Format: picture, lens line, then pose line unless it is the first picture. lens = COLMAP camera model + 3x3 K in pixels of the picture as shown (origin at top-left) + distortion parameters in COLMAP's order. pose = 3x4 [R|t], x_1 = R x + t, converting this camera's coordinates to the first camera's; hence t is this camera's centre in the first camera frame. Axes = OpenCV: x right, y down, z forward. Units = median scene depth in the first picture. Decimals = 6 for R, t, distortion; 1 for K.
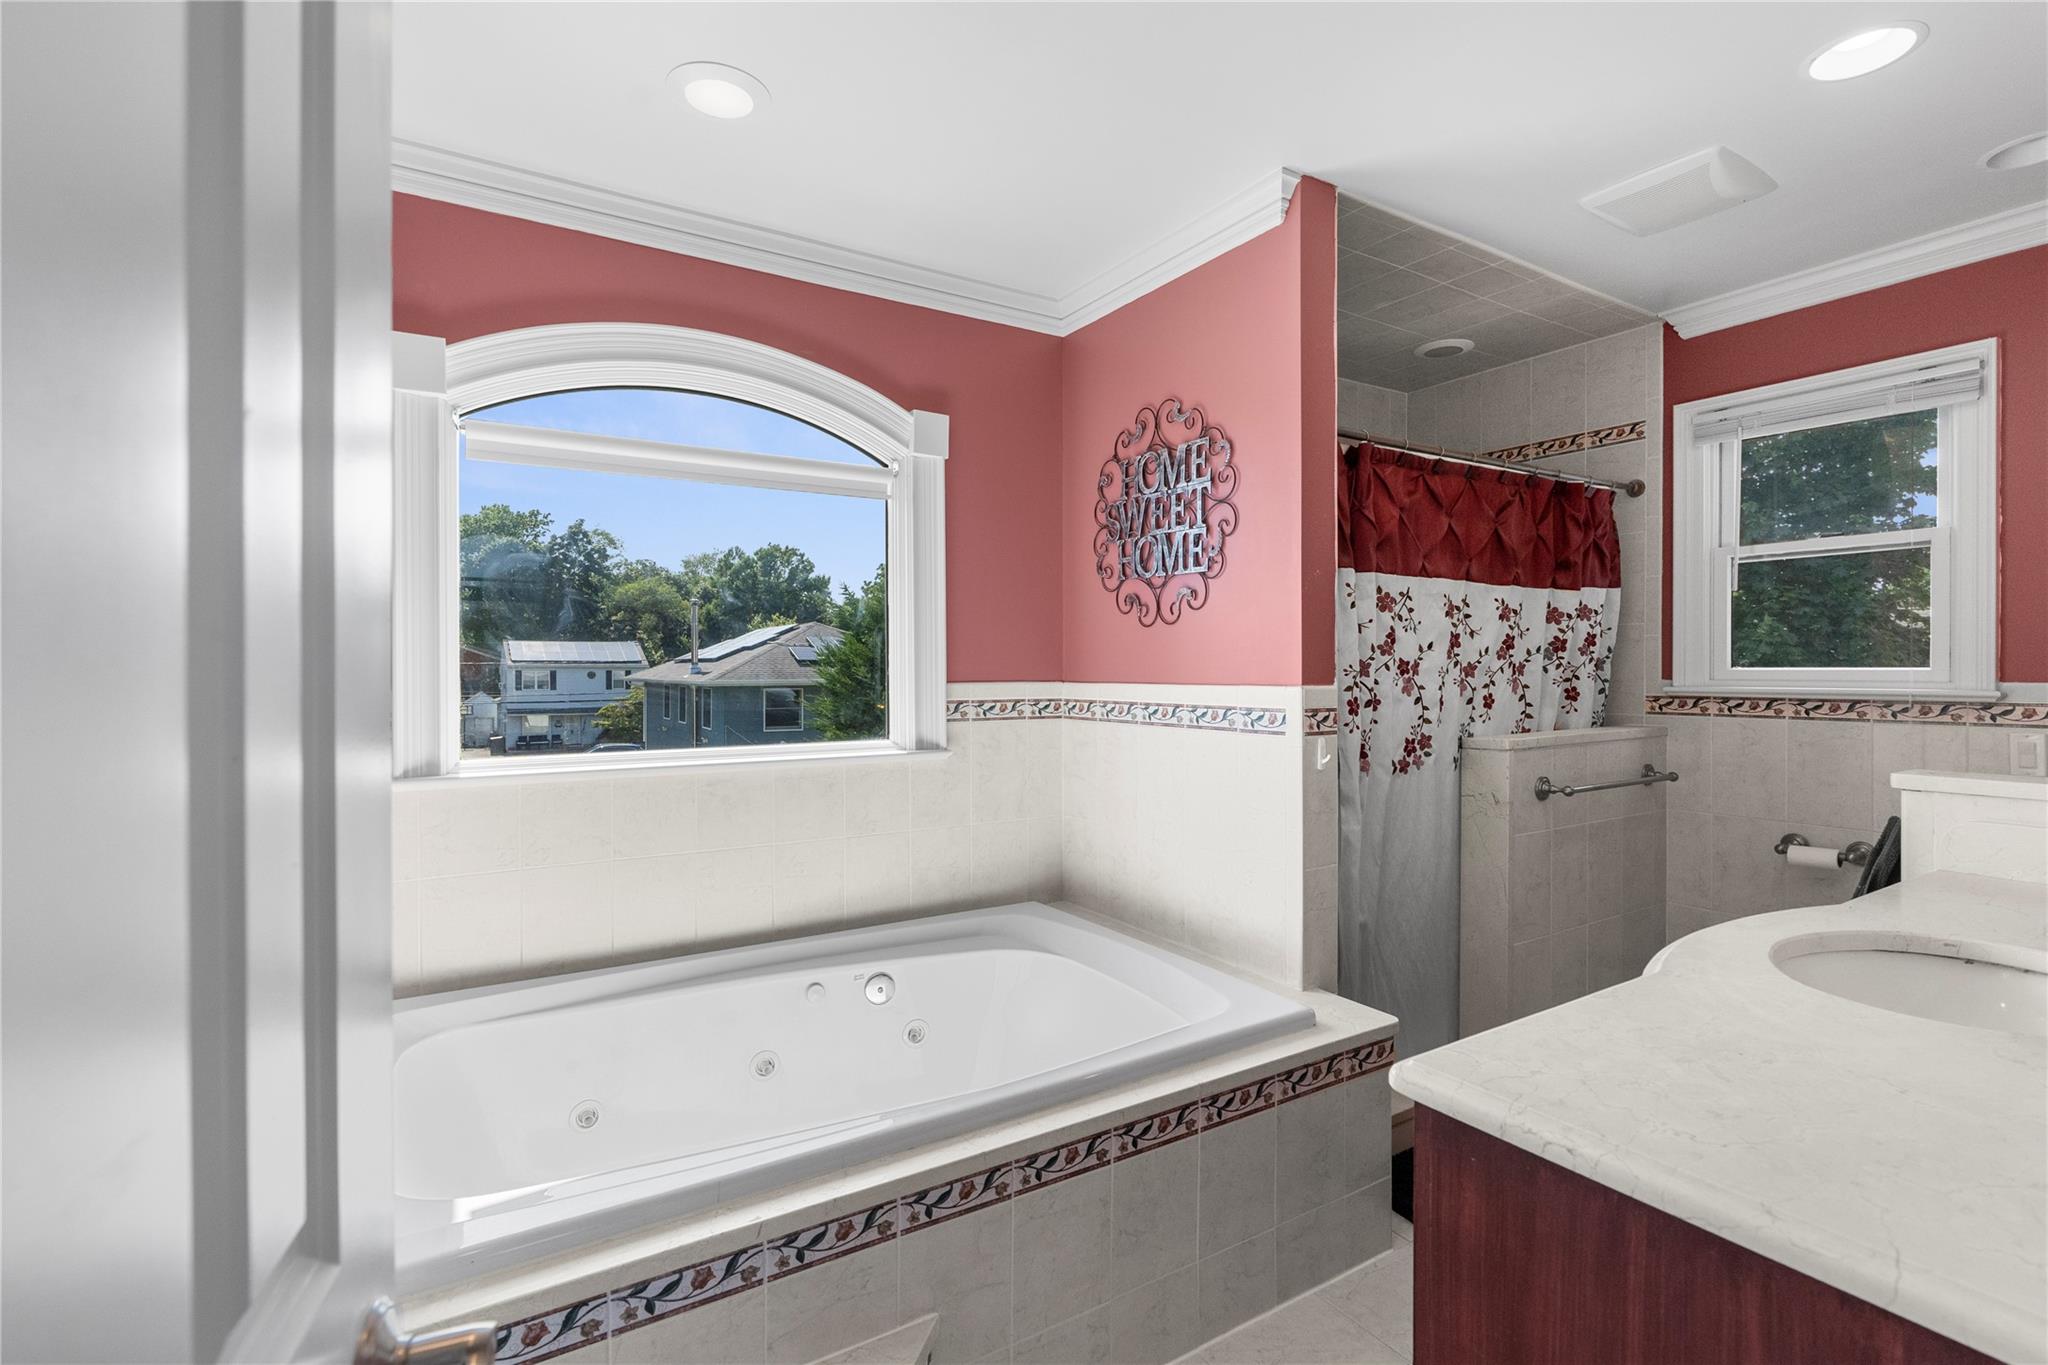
lens RADIAL K [[982.9, 0, 1019.8], [0, 982.9, 675.2], [0, 0, 1]] dist [-0.010940, 0.002893]
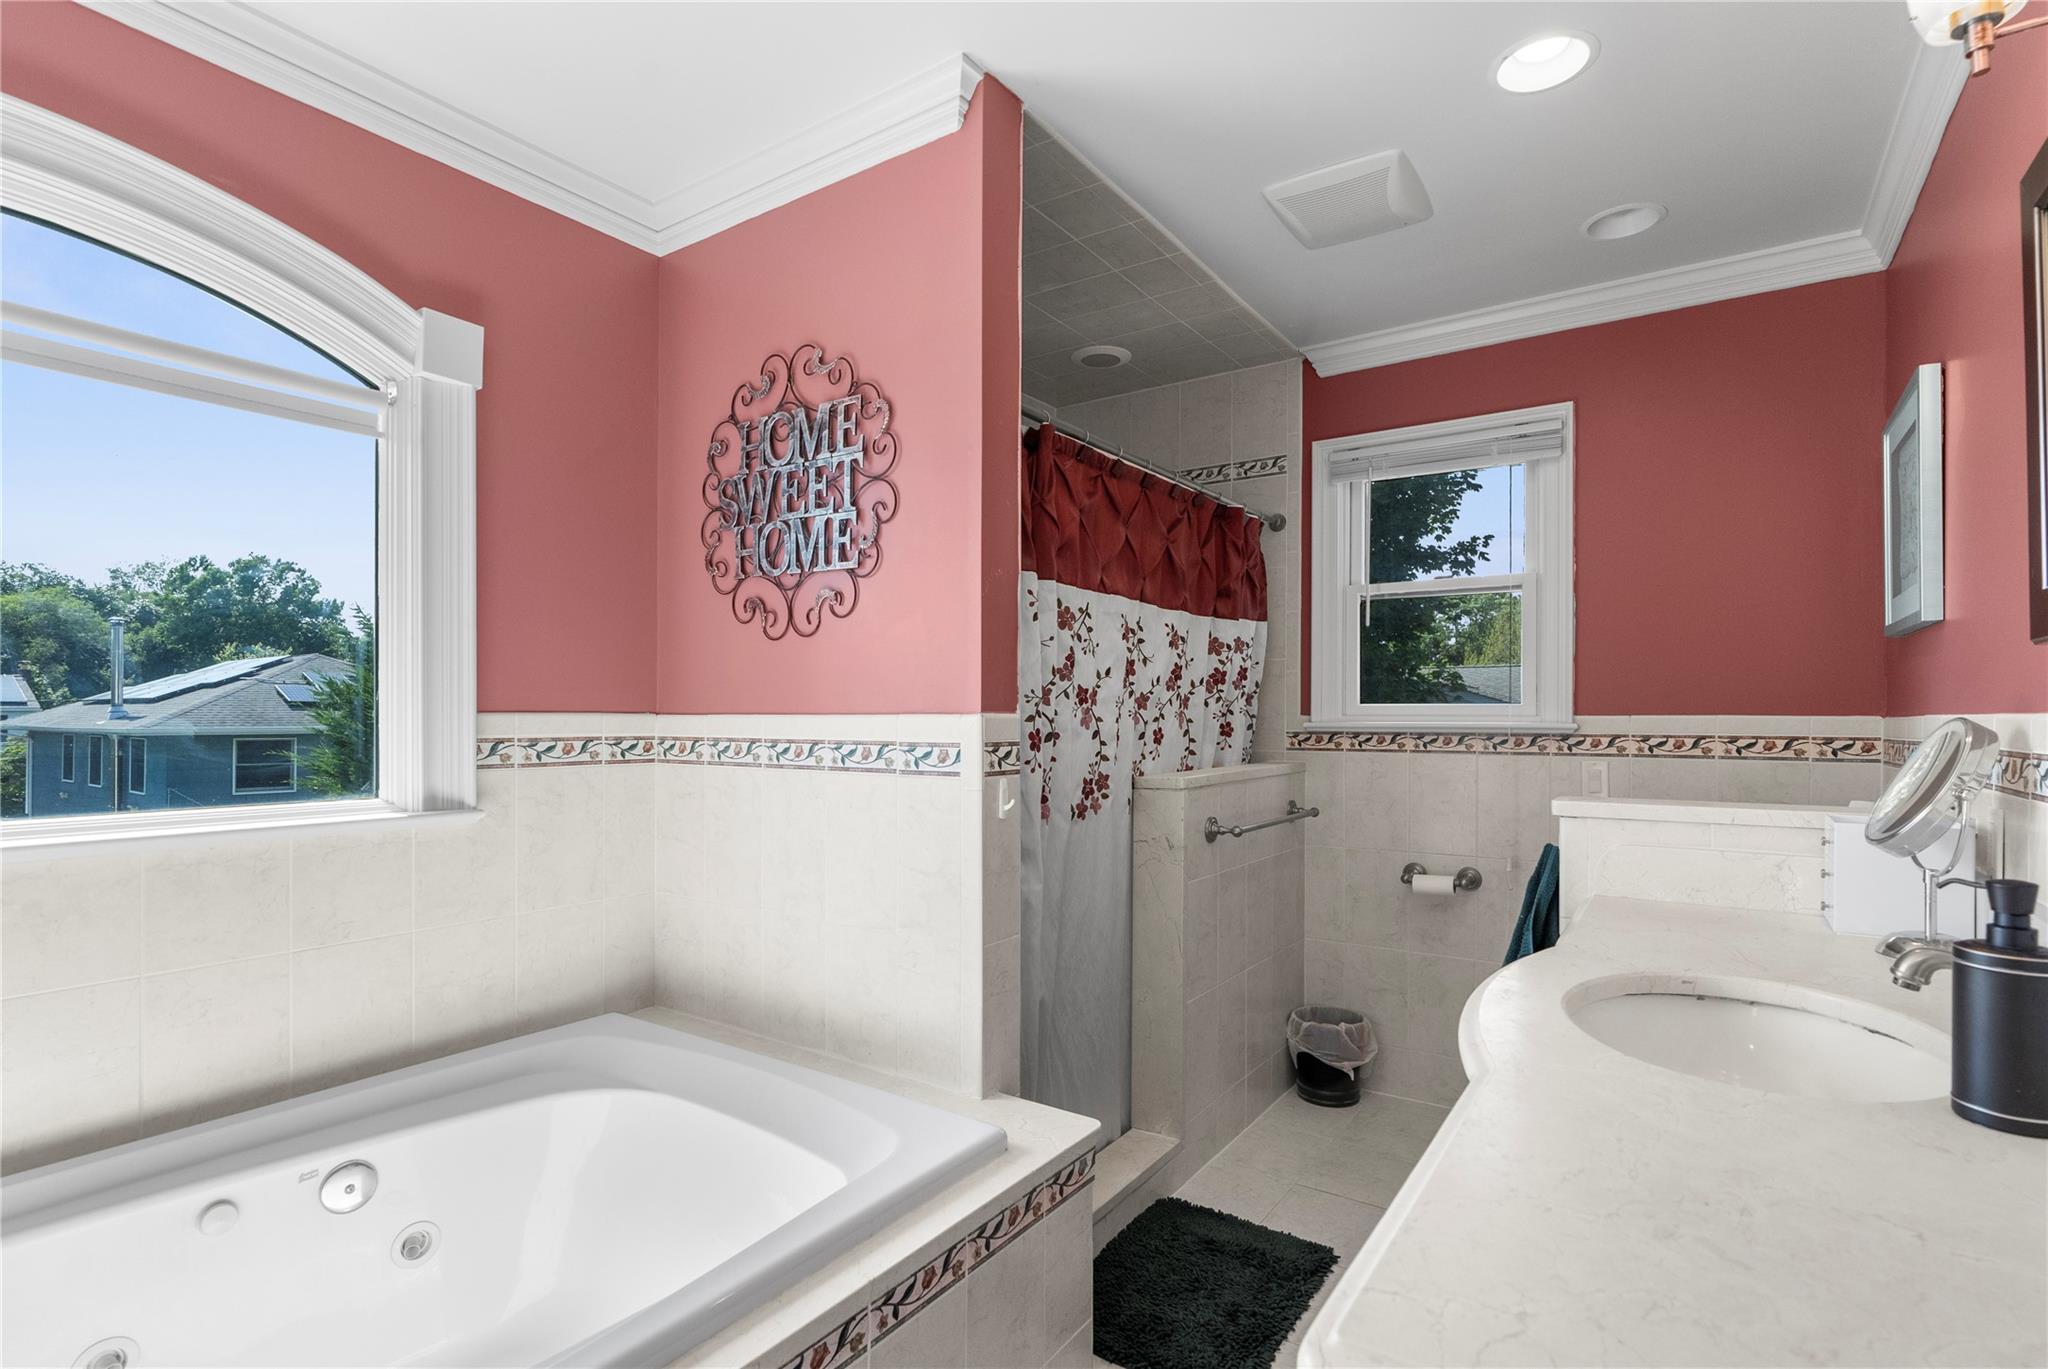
lens RADIAL K [[982.9, 0, 1045.6], [0, 982.9, 715.9], [0, 0, 1]] dist [-0.010940, 0.002893]
pose [[0.911283, 0.005108, 0.411750, 0.006795], [-0.000543, 0.999937, -0.011204, 0.018416], [-0.411781, 0.009987, 0.911228, 0.216587]]
